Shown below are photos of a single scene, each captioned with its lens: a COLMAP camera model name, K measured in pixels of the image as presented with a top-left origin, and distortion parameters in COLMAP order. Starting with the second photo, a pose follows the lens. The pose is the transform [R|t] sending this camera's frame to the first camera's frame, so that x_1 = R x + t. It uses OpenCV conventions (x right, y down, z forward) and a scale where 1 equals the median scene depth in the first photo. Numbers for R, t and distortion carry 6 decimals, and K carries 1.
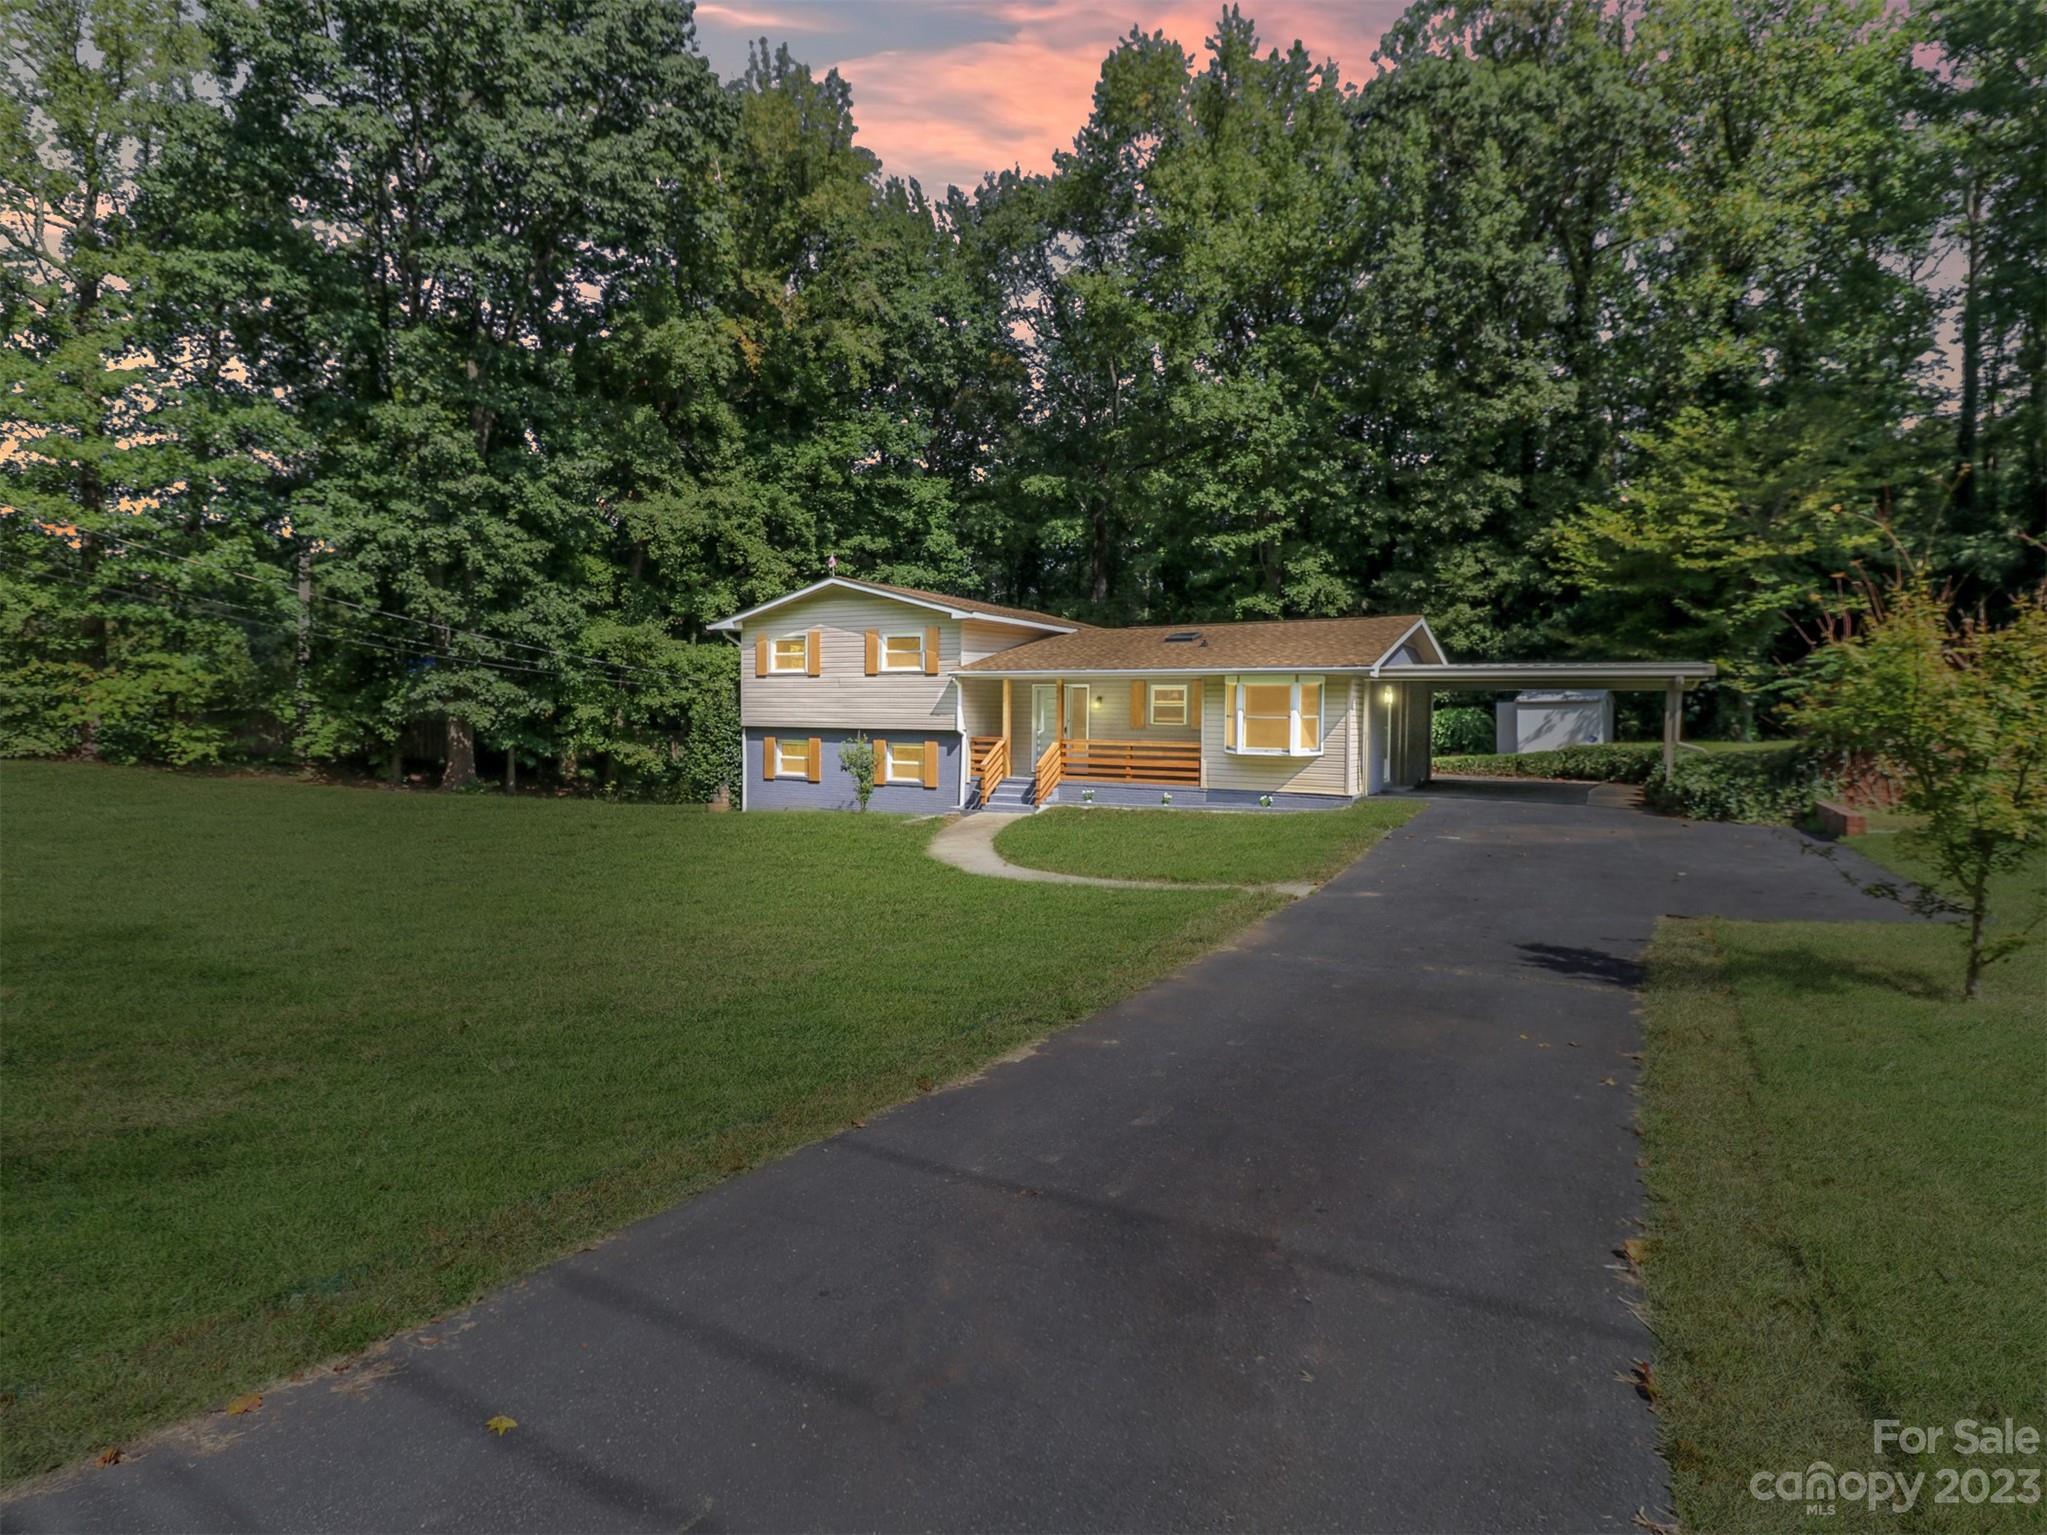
lens RADIAL K [[1100.9, 0, 1023.5], [0, 1100.9, 767.5], [0, 0, 1]] dist [0.018981, -0.012432]
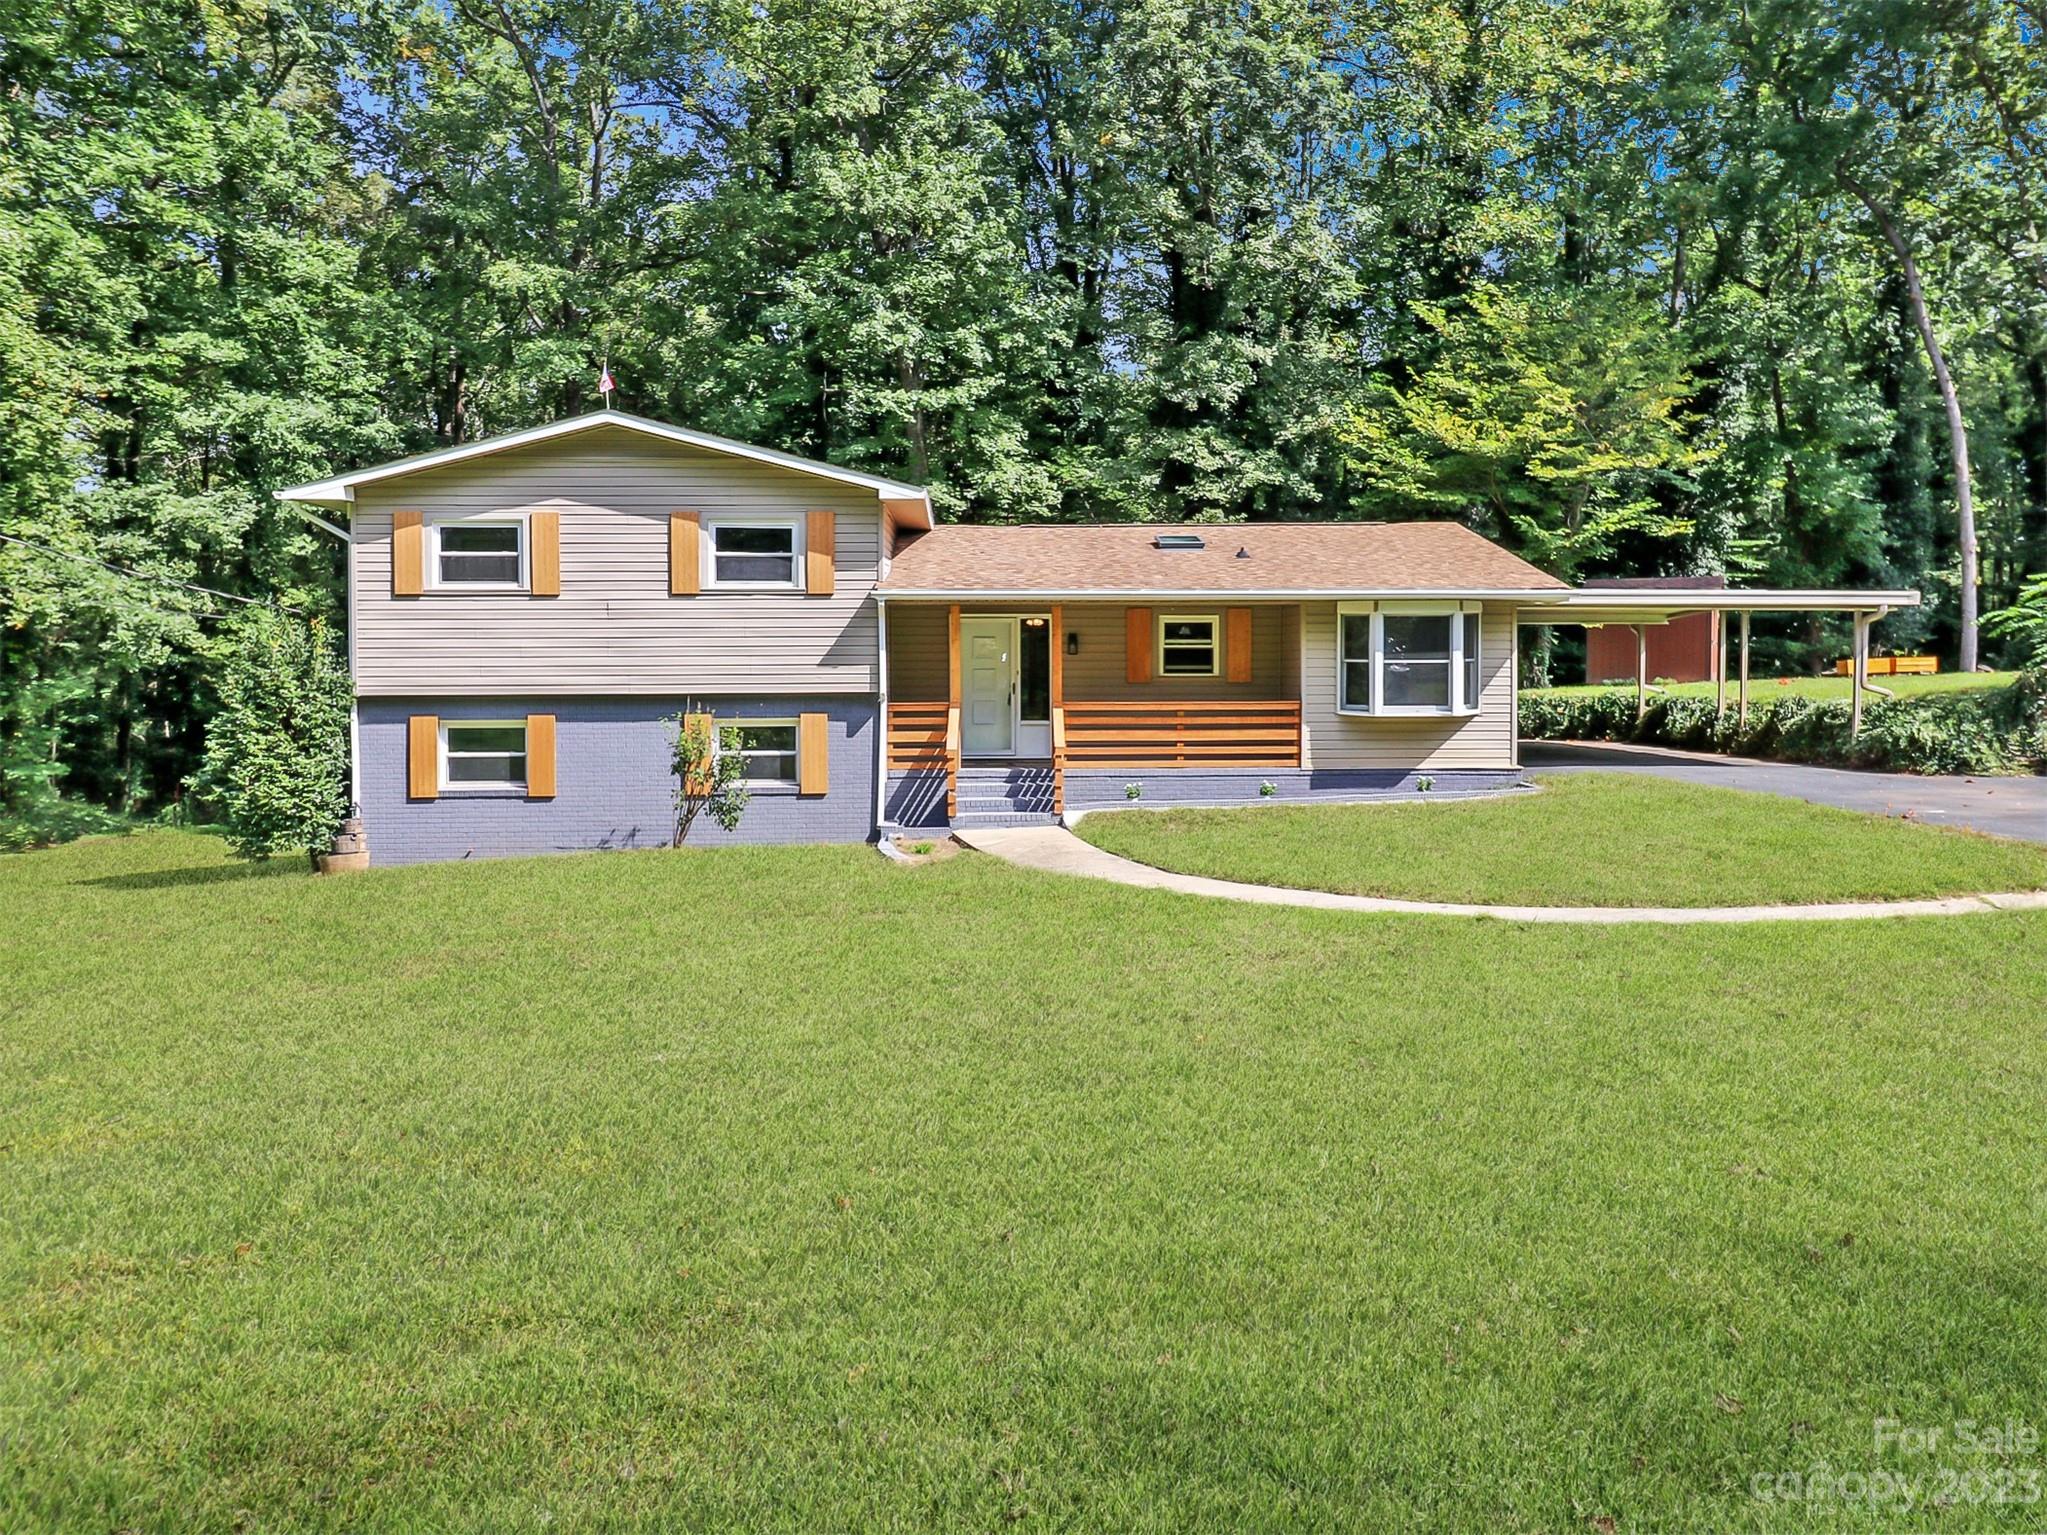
lens RADIAL K [[1594.9, 0, 1023.5], [0, 1594.9, 767.5], [0, 0, 1]] dist [0.004514, -0.002832]
pose [[0.827502, -0.050522, 0.559185, -0.411222], [0.040816, 0.998721, 0.029833, -0.014474], [-0.559977, -0.001863, 0.828506, 0.230422]]
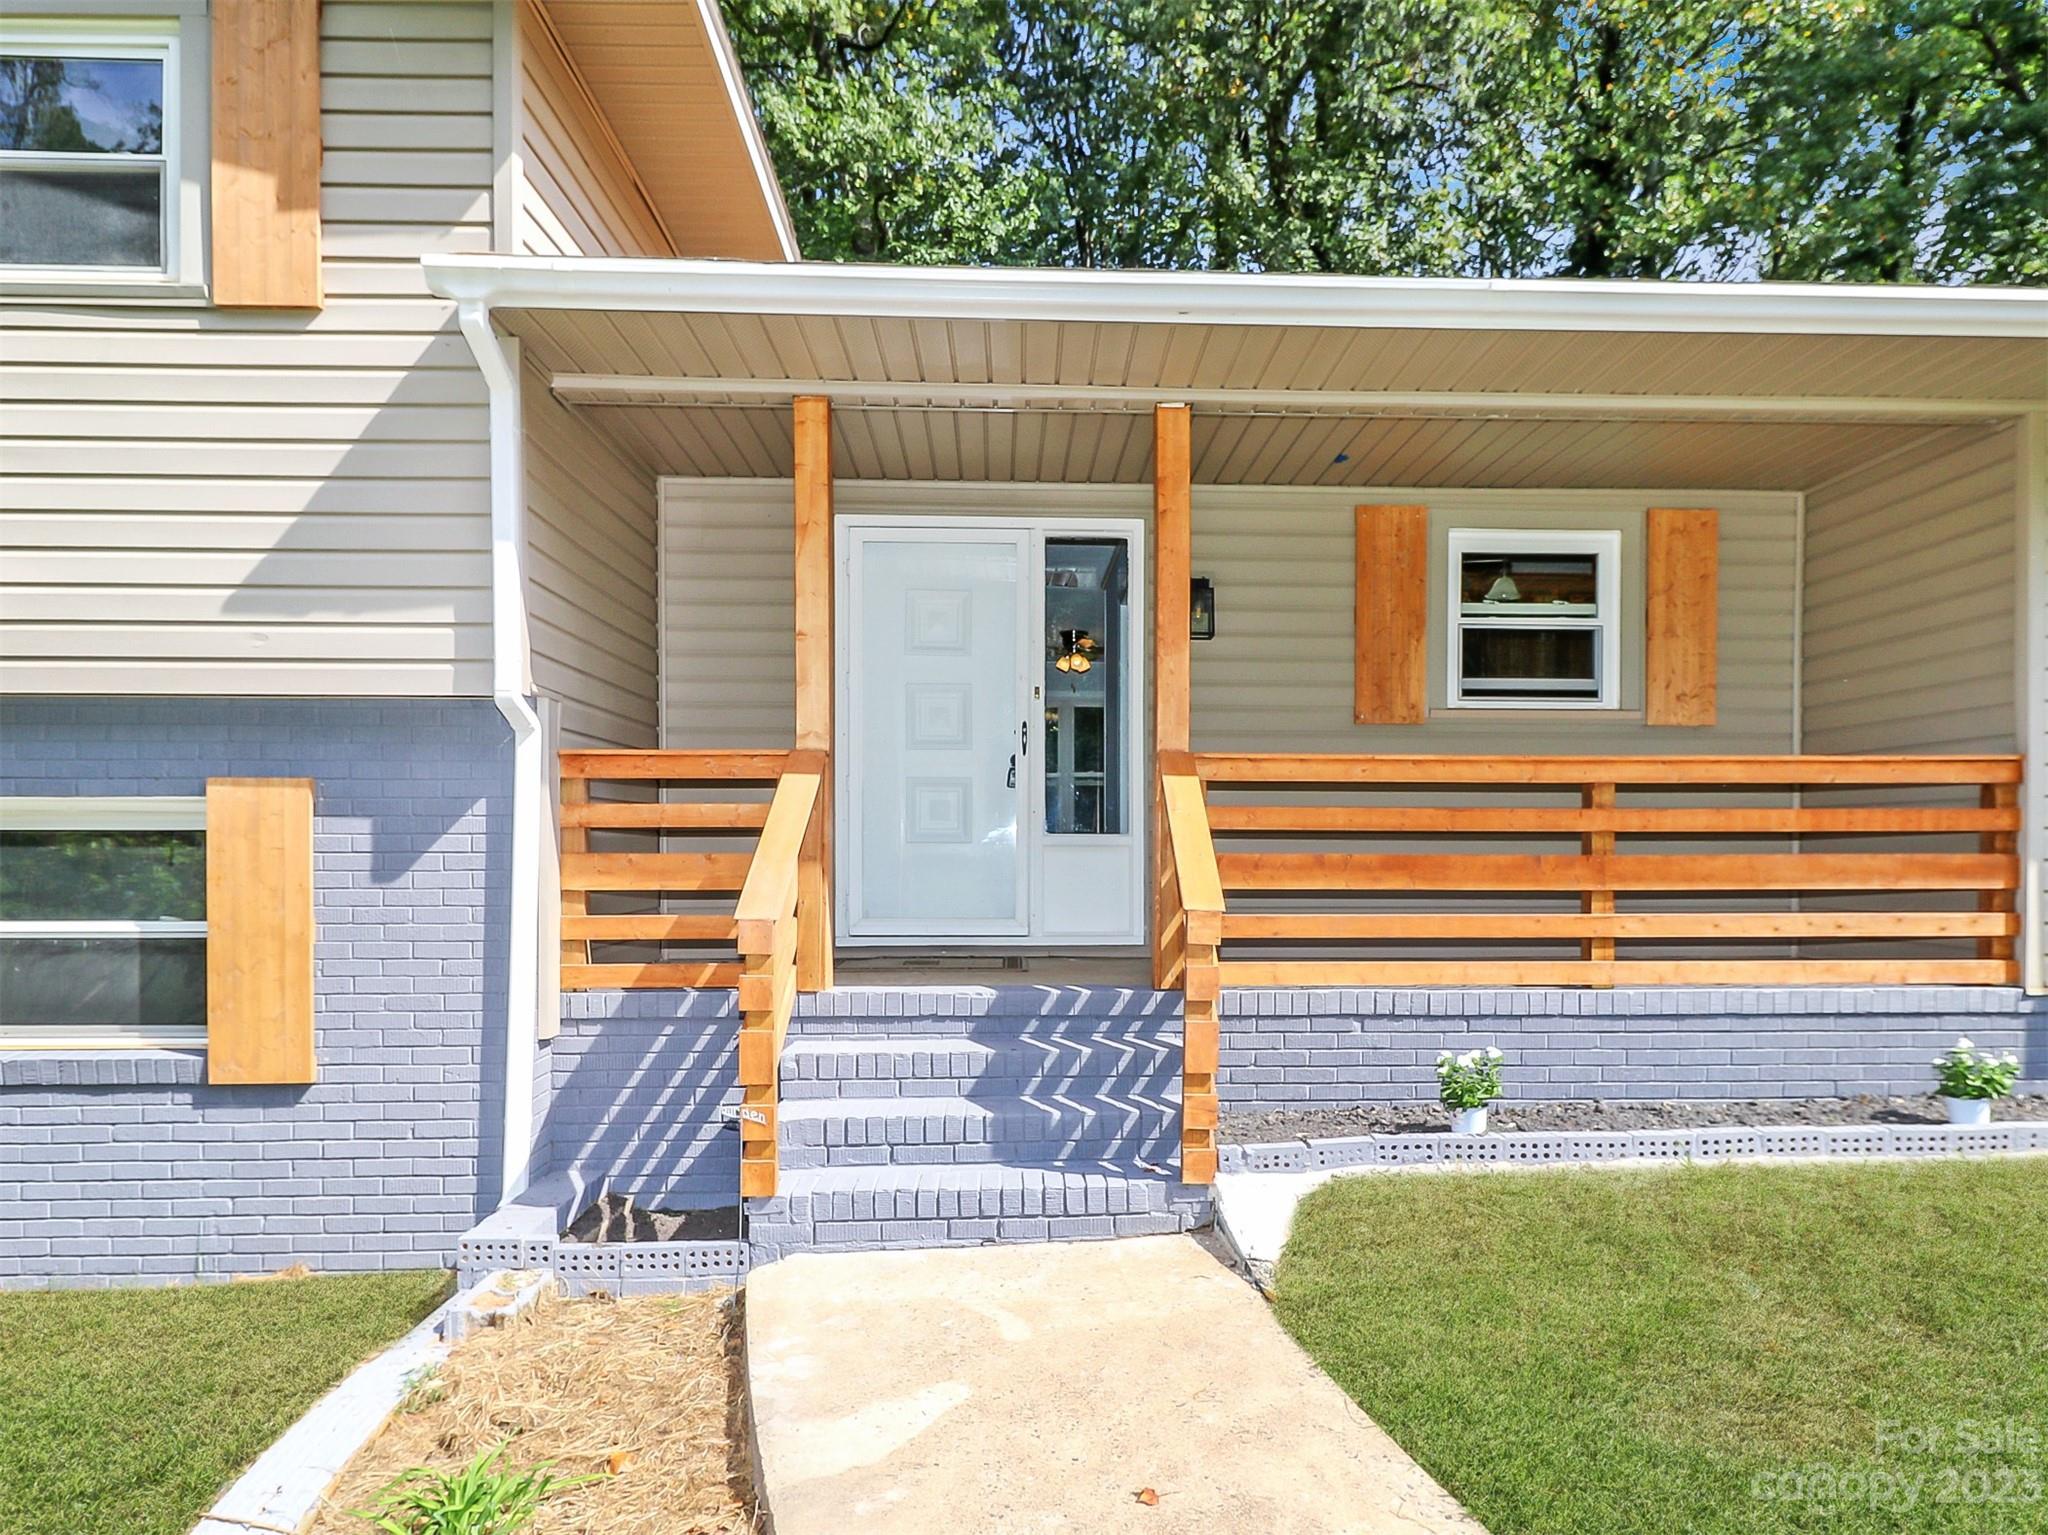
lens RADIAL K [[1101.5, 0, 1024.0], [0, 1101.5, 767.5], [0, 0, 1]] dist [0.018981, -0.012432]
pose [[0.839504, 0.032318, 0.542392, -0.071805], [0.035957, 0.992737, -0.114805, -0.003706], [-0.542163, 0.115882, 0.832244, 0.733796]]
